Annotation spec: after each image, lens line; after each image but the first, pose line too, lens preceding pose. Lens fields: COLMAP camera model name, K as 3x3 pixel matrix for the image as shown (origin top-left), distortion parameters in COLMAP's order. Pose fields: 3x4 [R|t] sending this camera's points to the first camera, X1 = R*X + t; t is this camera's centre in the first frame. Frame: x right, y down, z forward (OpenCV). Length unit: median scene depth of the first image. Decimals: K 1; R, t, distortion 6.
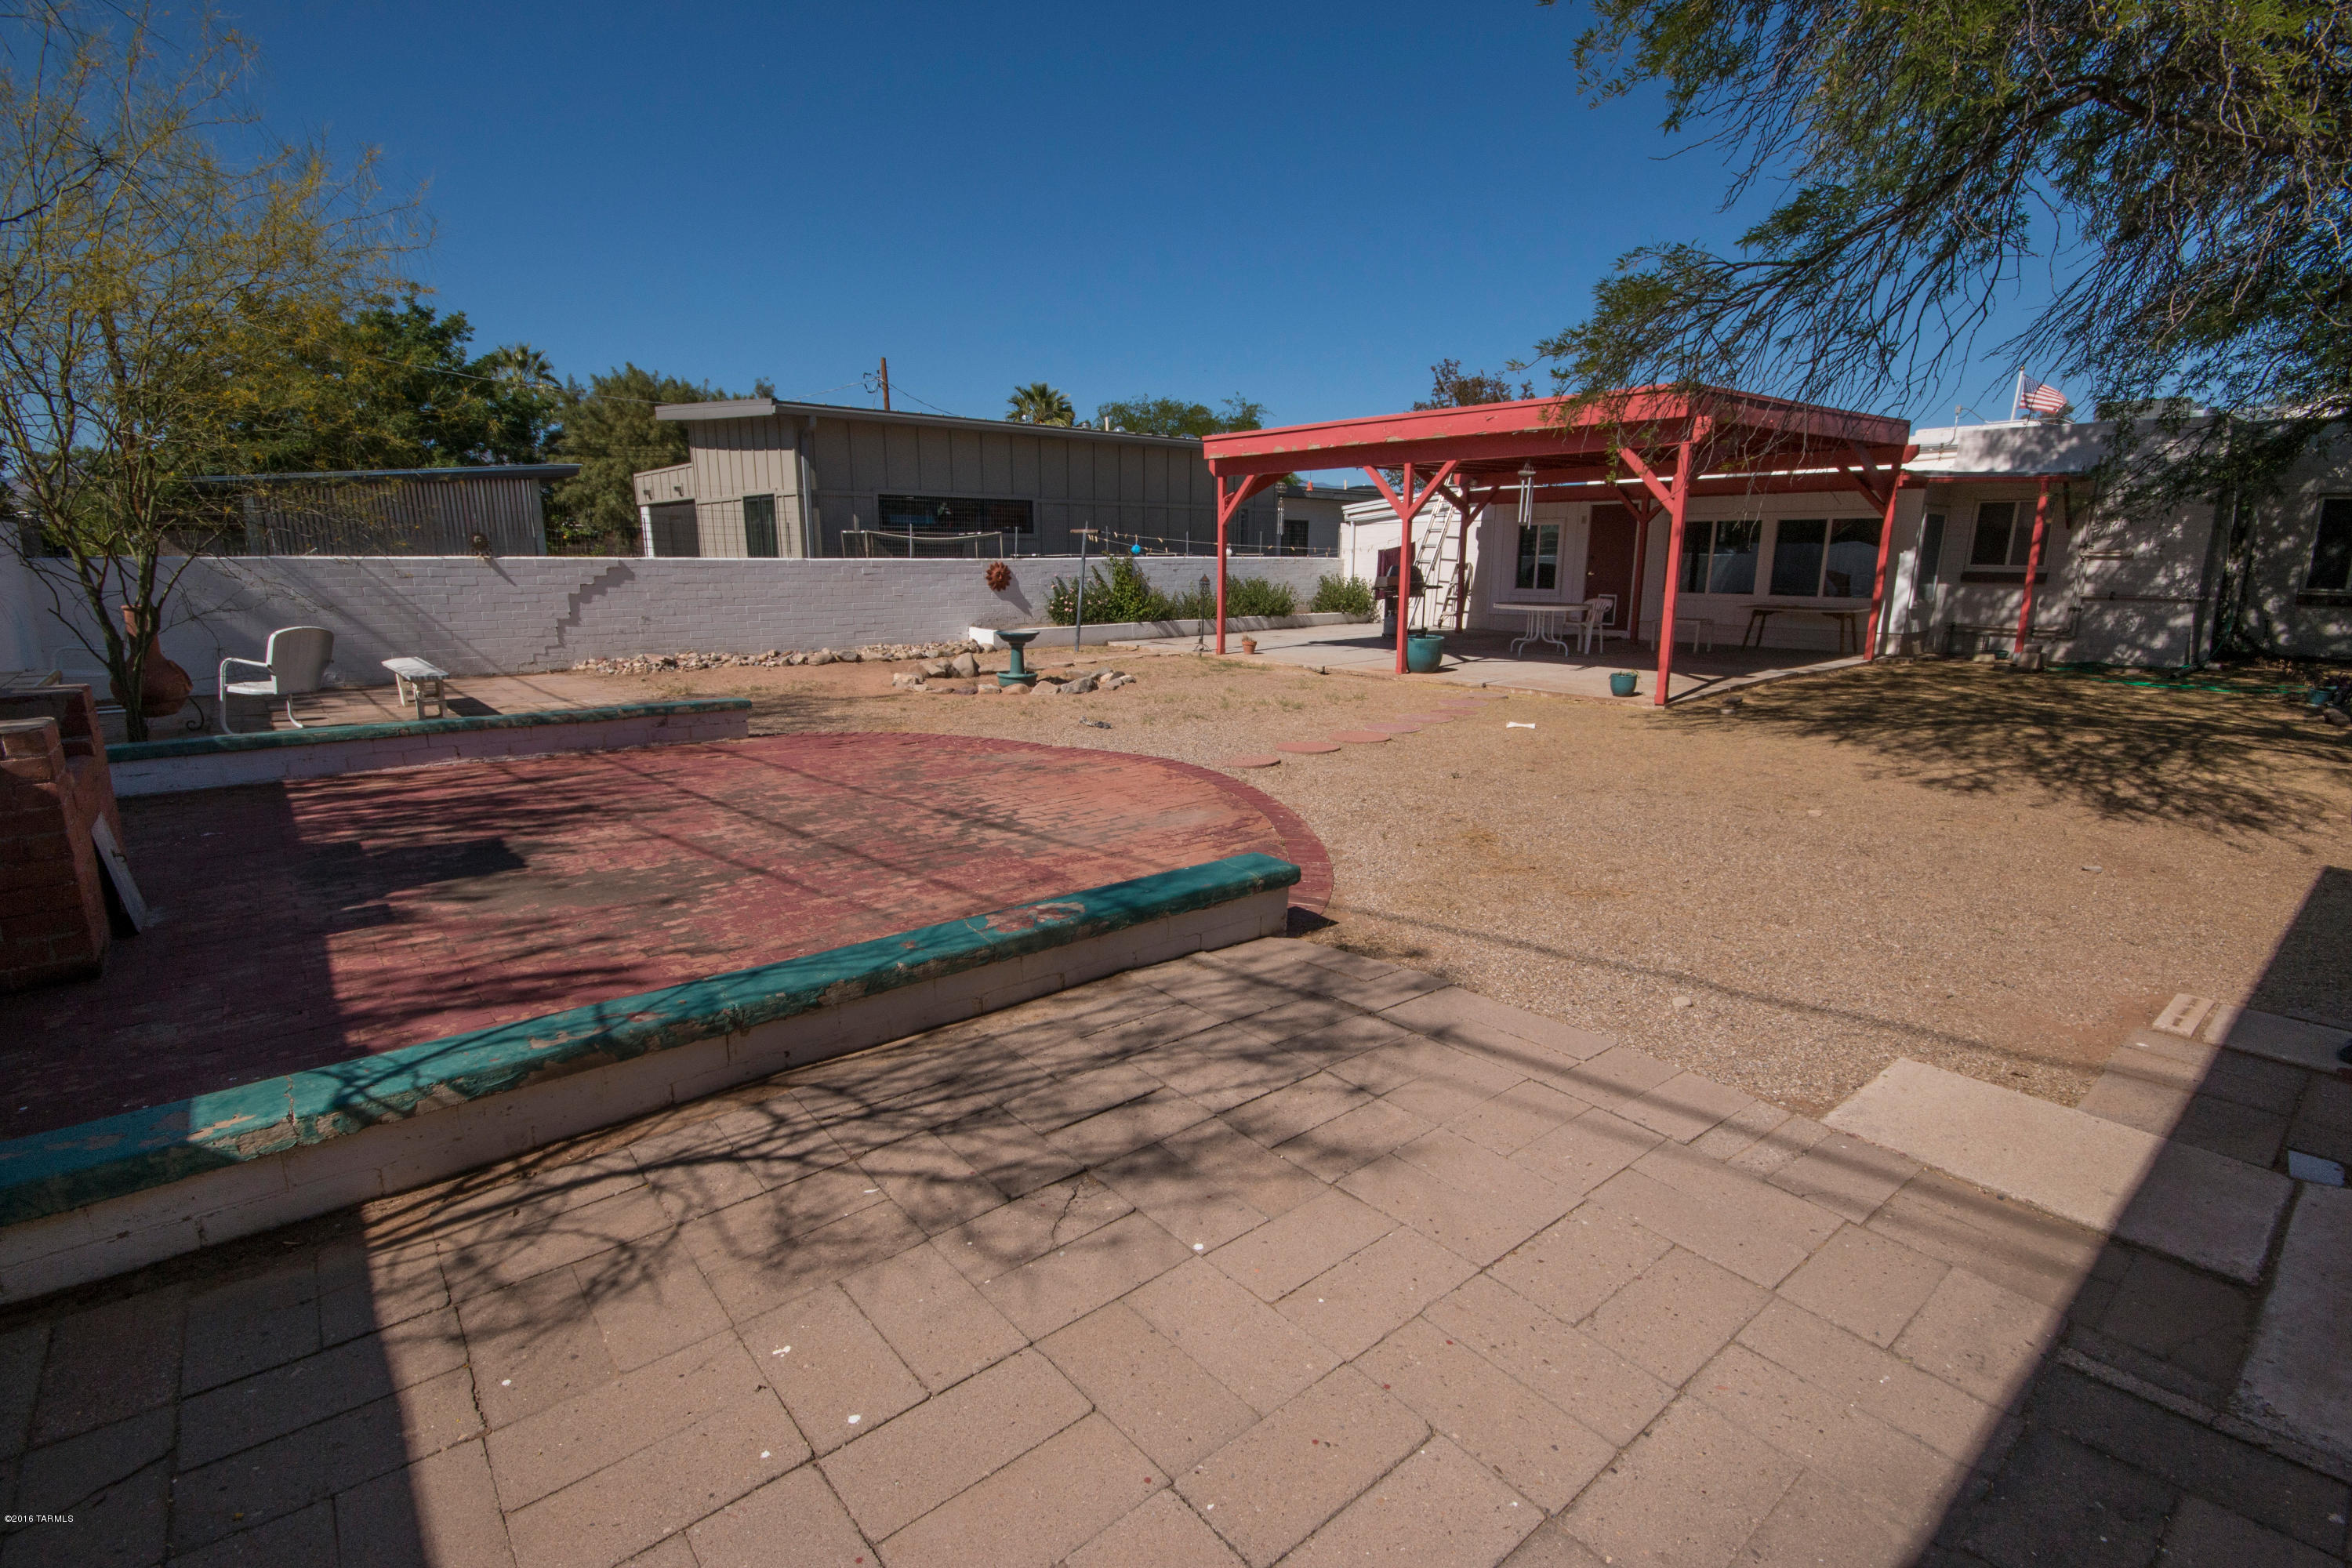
lens RADIAL K [[1086.8, 0, 1176.0], [0, 1086.8, 784.0], [0, 0, 1]] dist [-0.000608, -0.001312]
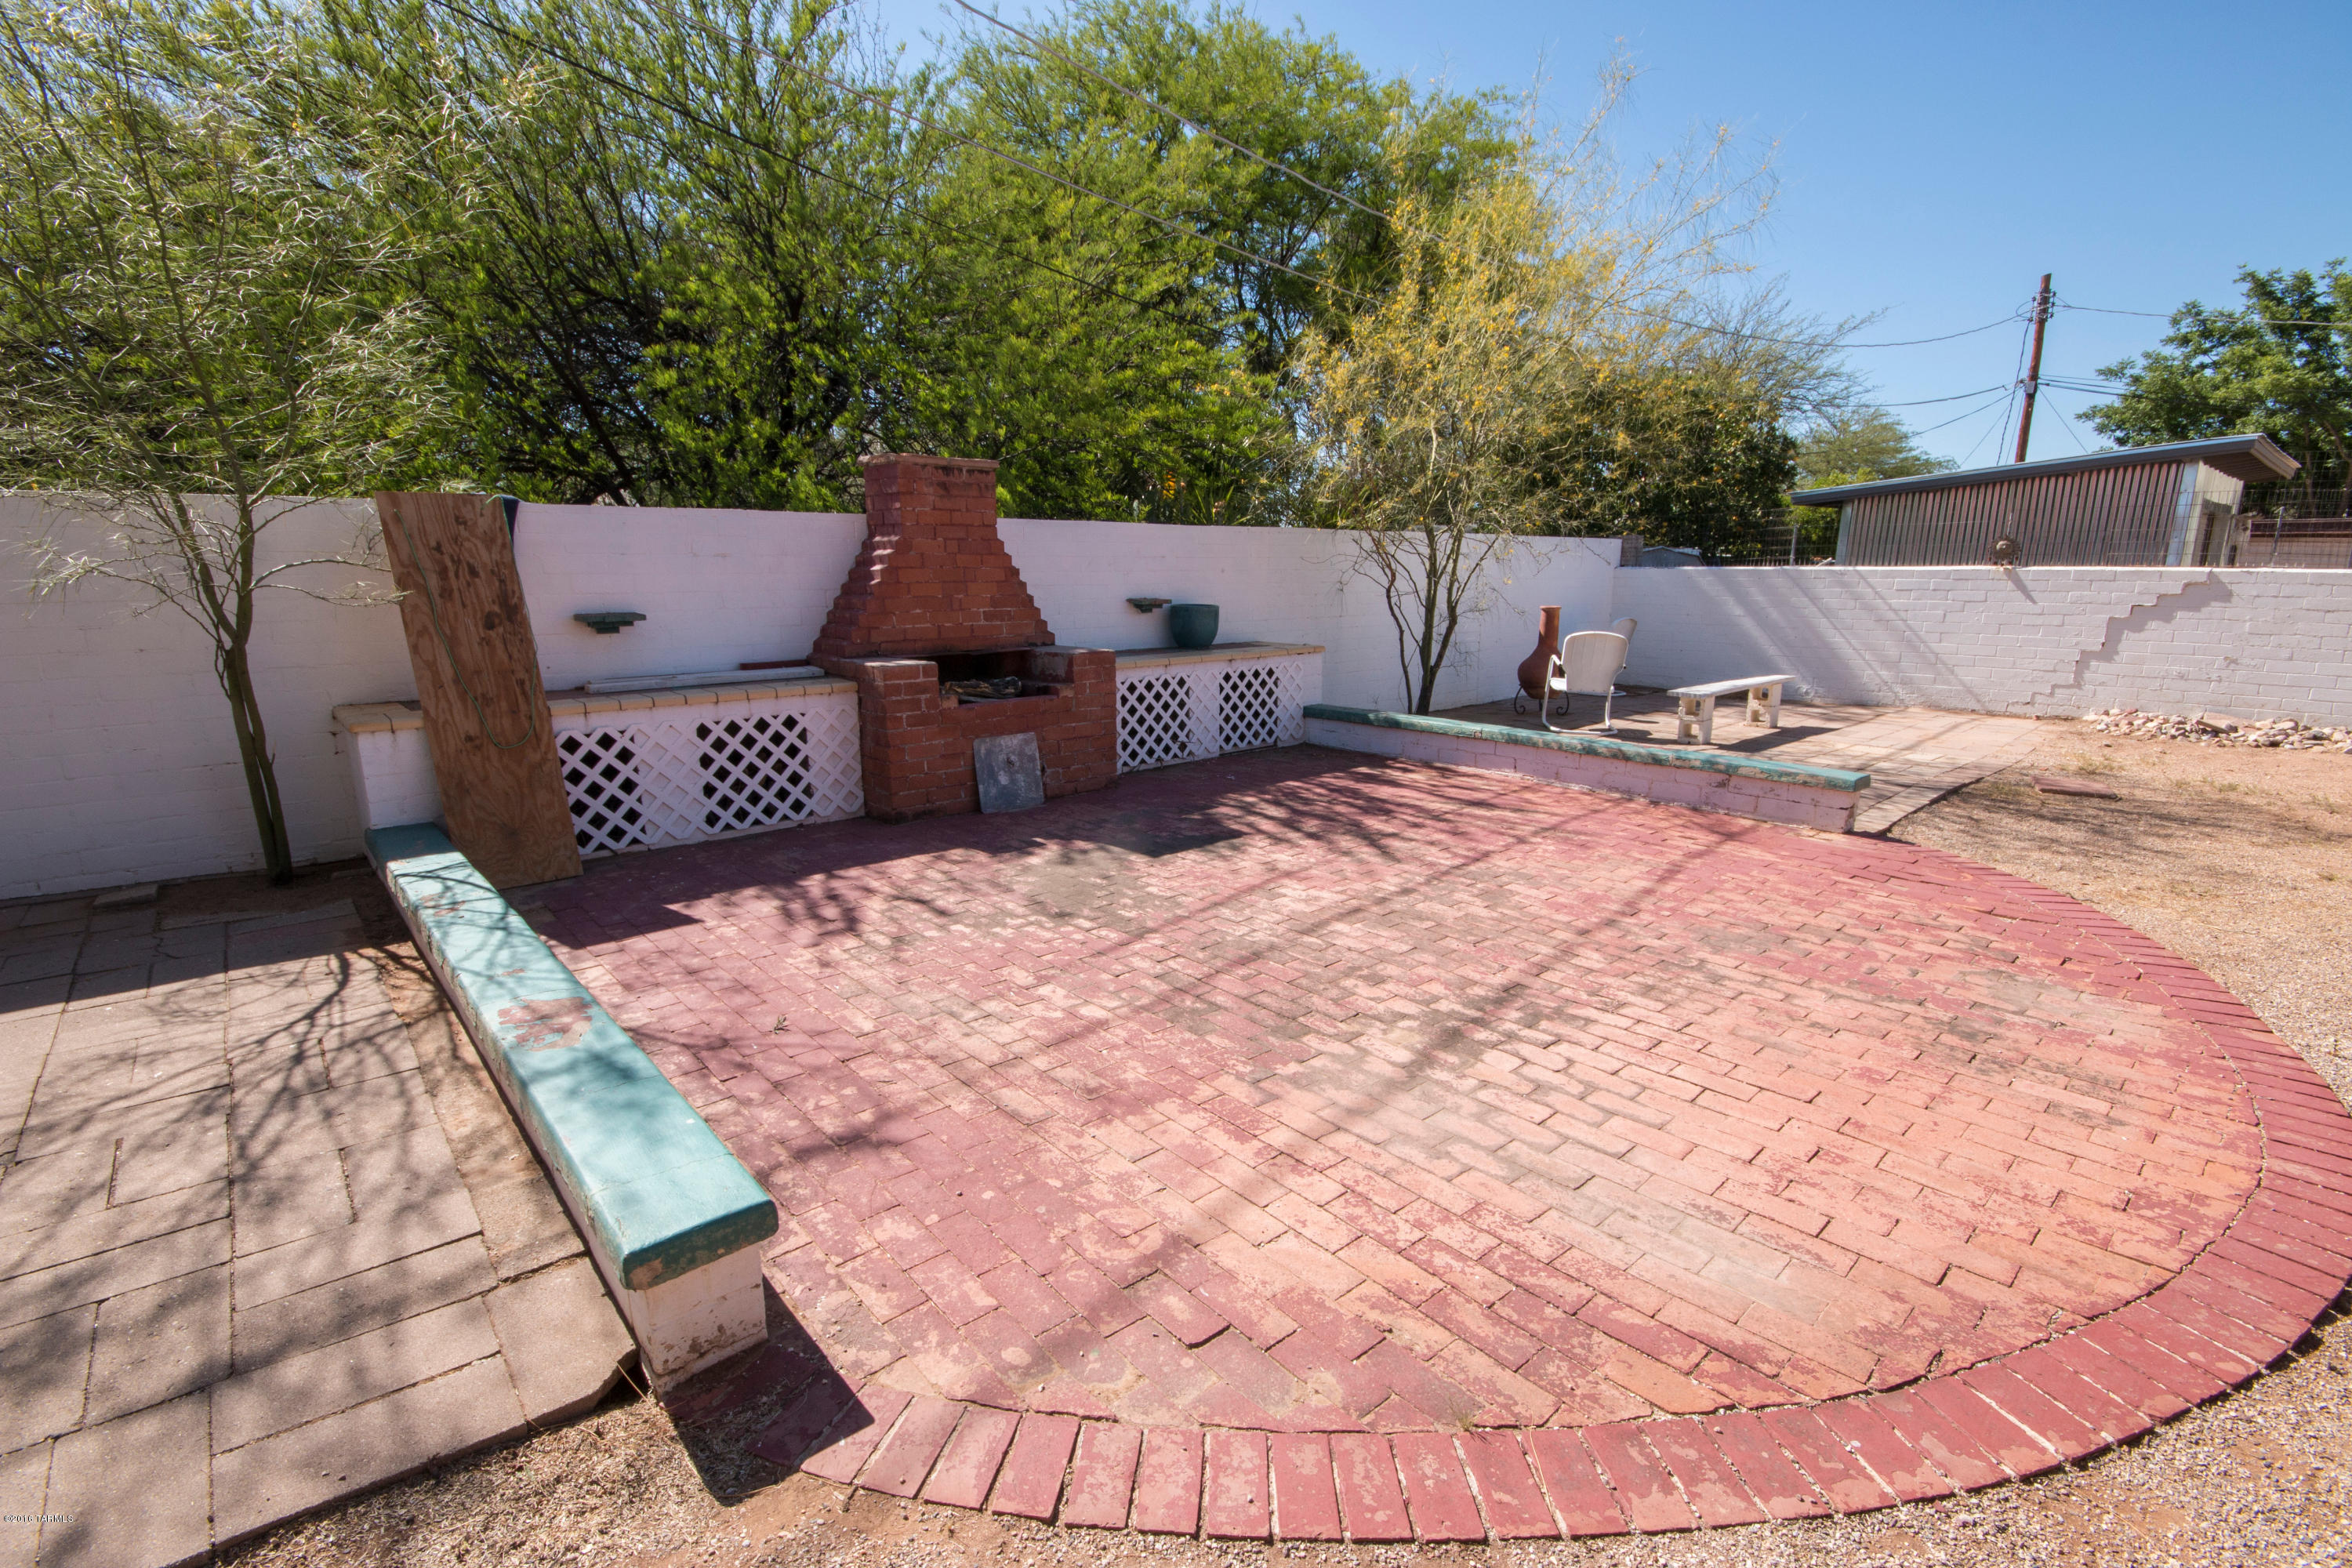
lens RADIAL K [[1086.8, 0, 1176.0], [0, 1086.8, 784.0], [0, 0, 1]] dist [-0.000608, -0.001312]
pose [[0.024016, 0.193501, -0.980806, 0.450103], [-0.206539, 0.960883, 0.184513, -0.204926], [0.978144, 0.198143, 0.063042, 1.026962]]
